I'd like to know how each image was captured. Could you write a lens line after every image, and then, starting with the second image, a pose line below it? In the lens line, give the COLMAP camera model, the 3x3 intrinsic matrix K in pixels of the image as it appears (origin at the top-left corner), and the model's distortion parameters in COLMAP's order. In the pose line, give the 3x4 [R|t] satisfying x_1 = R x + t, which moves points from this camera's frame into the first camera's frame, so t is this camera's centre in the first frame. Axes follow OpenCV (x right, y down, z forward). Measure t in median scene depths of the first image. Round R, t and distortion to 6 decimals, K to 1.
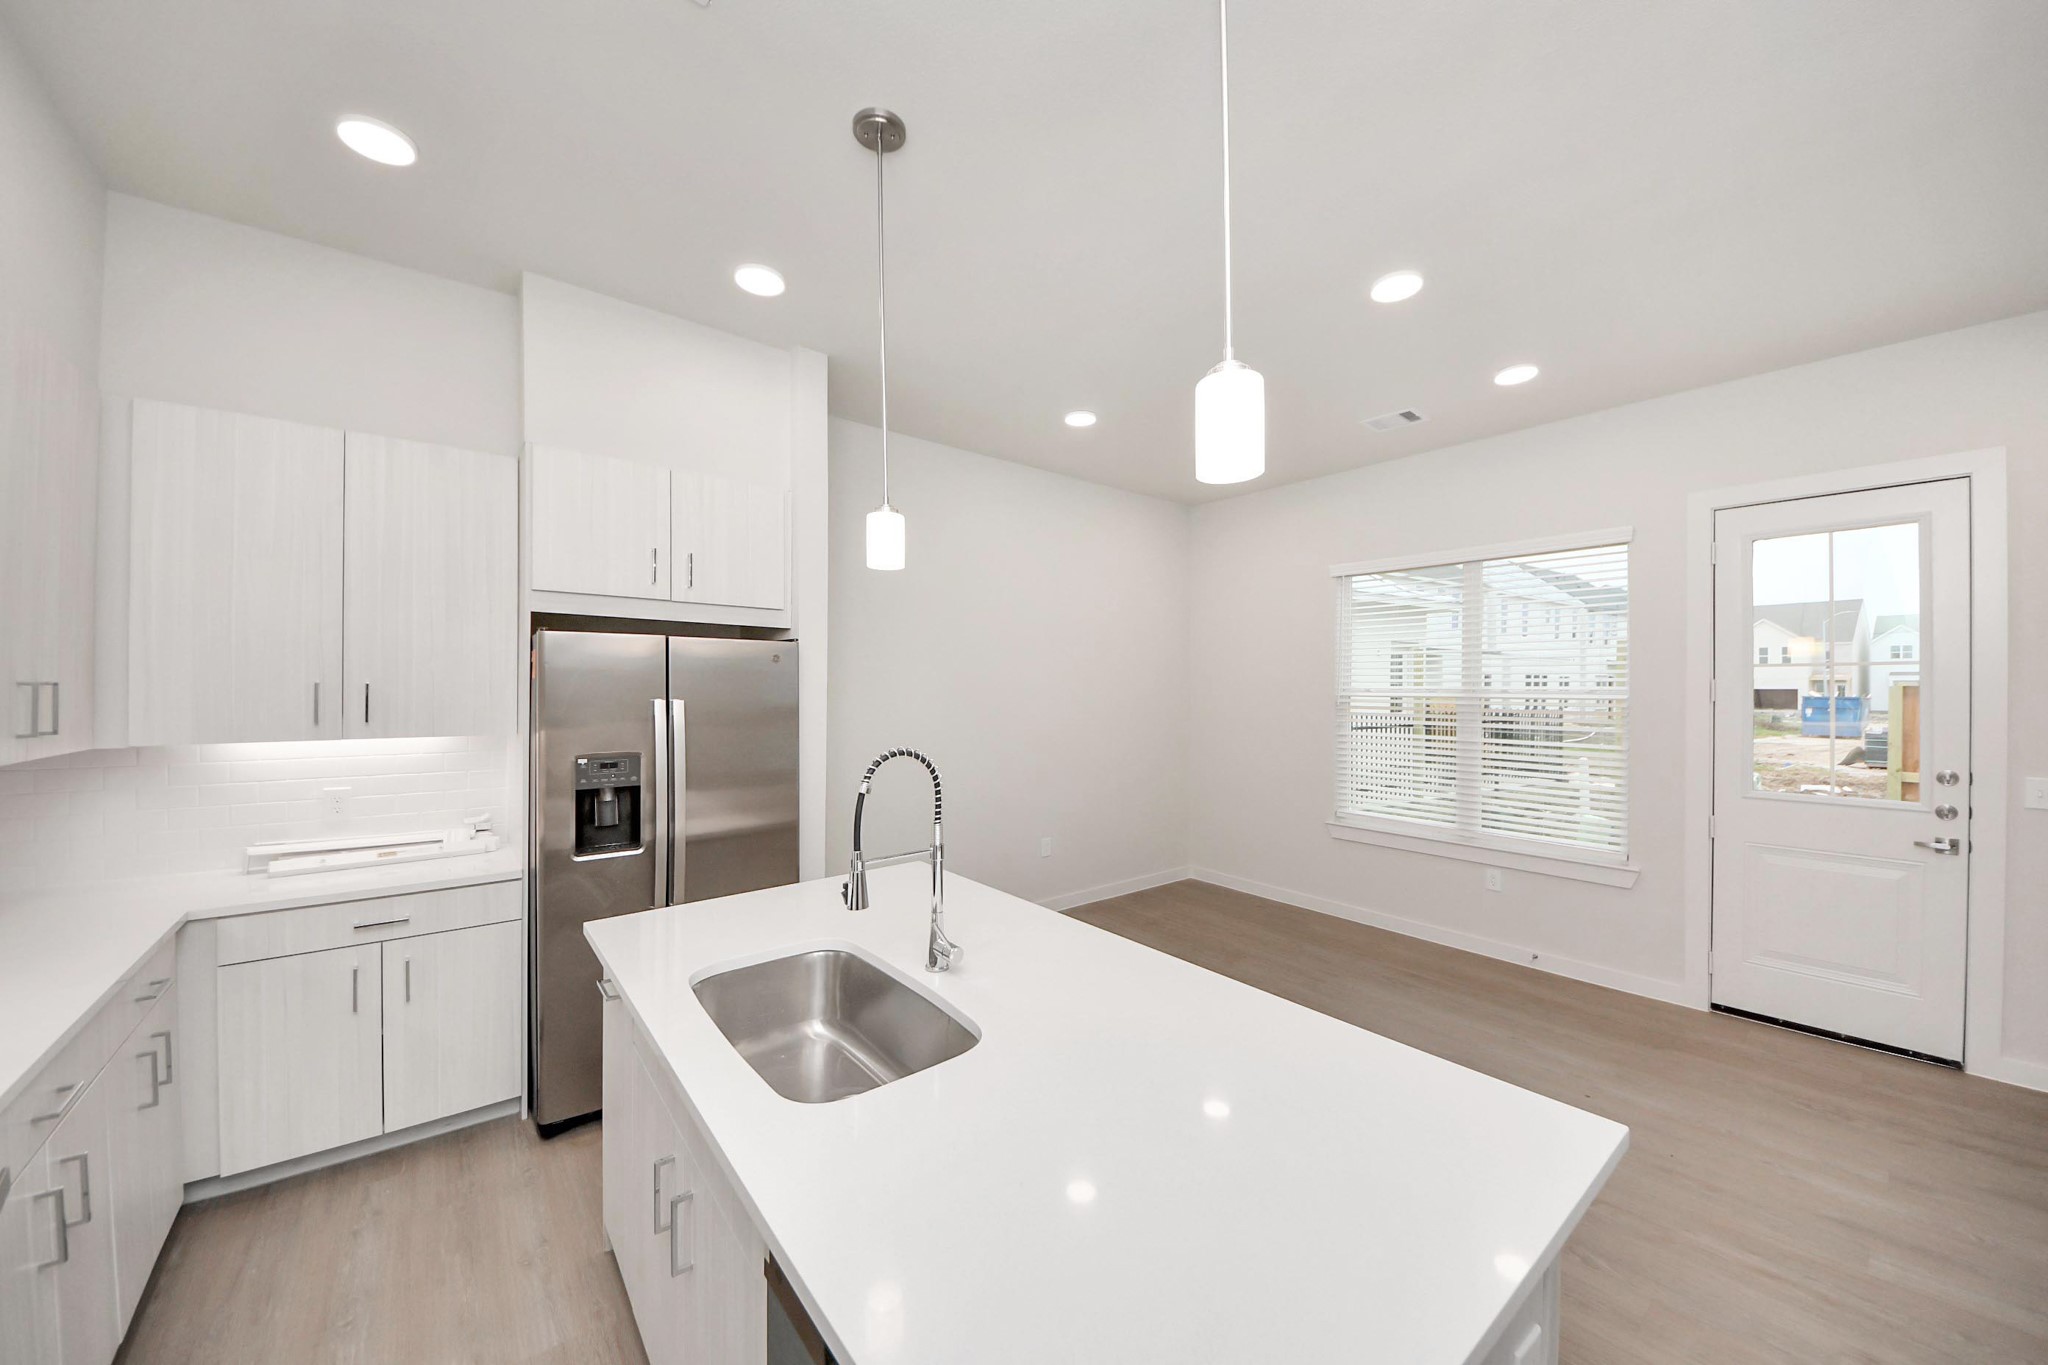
lens RADIAL K [[739.9, 0, 1008.2], [0, 739.9, 689.0], [0, 0, 1]] dist [-0.000831, -0.000134]
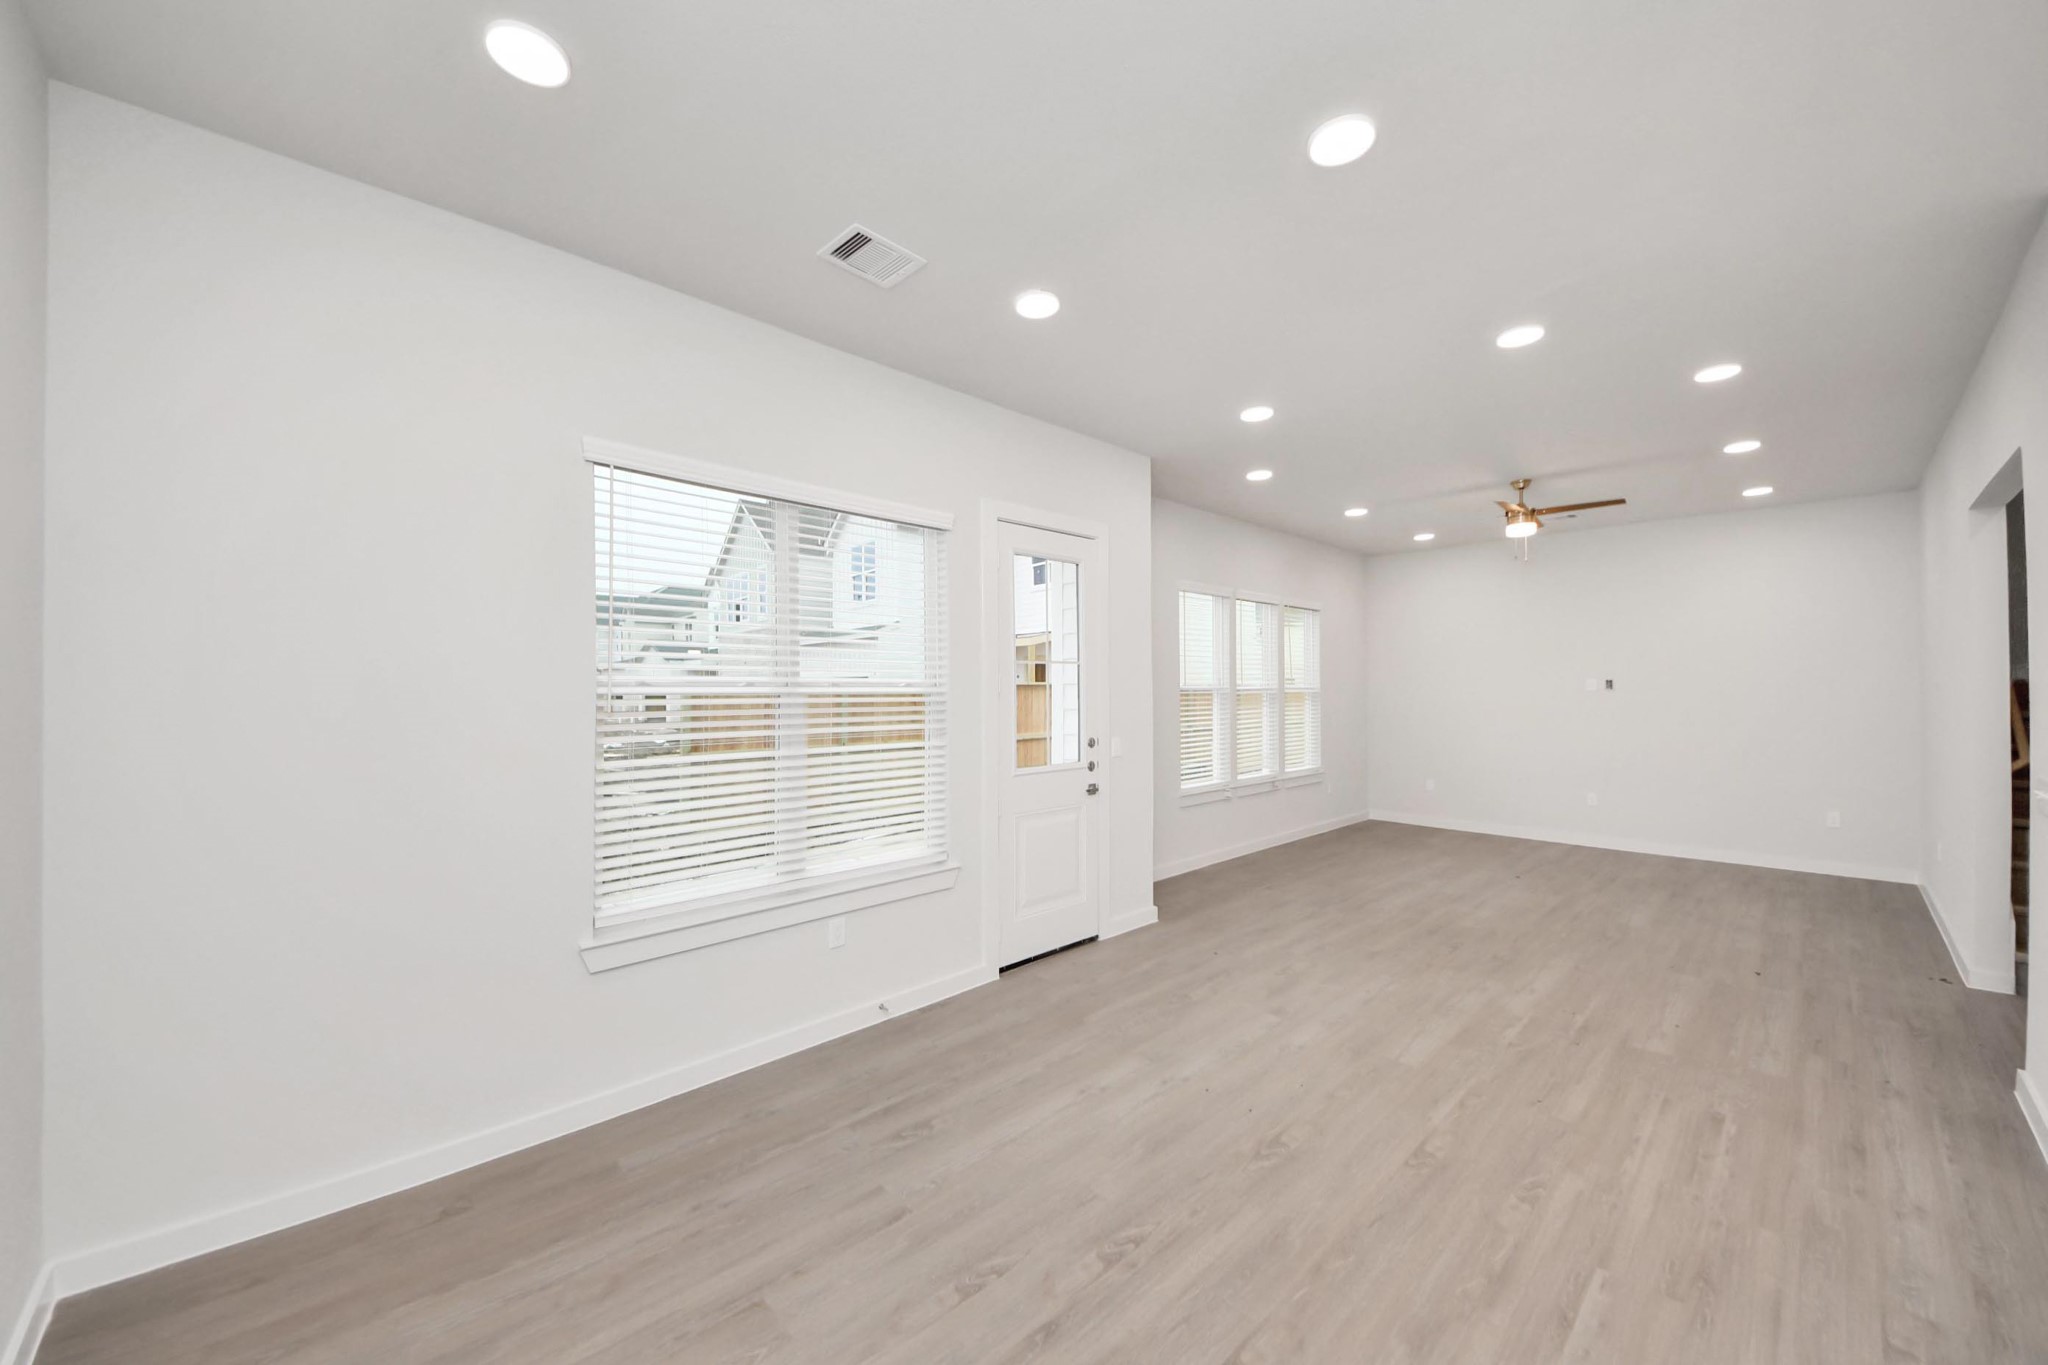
lens RADIAL K [[739.9, 0, 1008.2], [0, 739.9, 689.0], [0, 0, 1]] dist [-0.000831, -0.000134]
pose [[-0.081763, 0.002396, 0.996649, -0.122972], [0.008974, 0.999958, -0.001668, 0.012408], [-0.996611, 0.008807, -0.081781, 0.956945]]
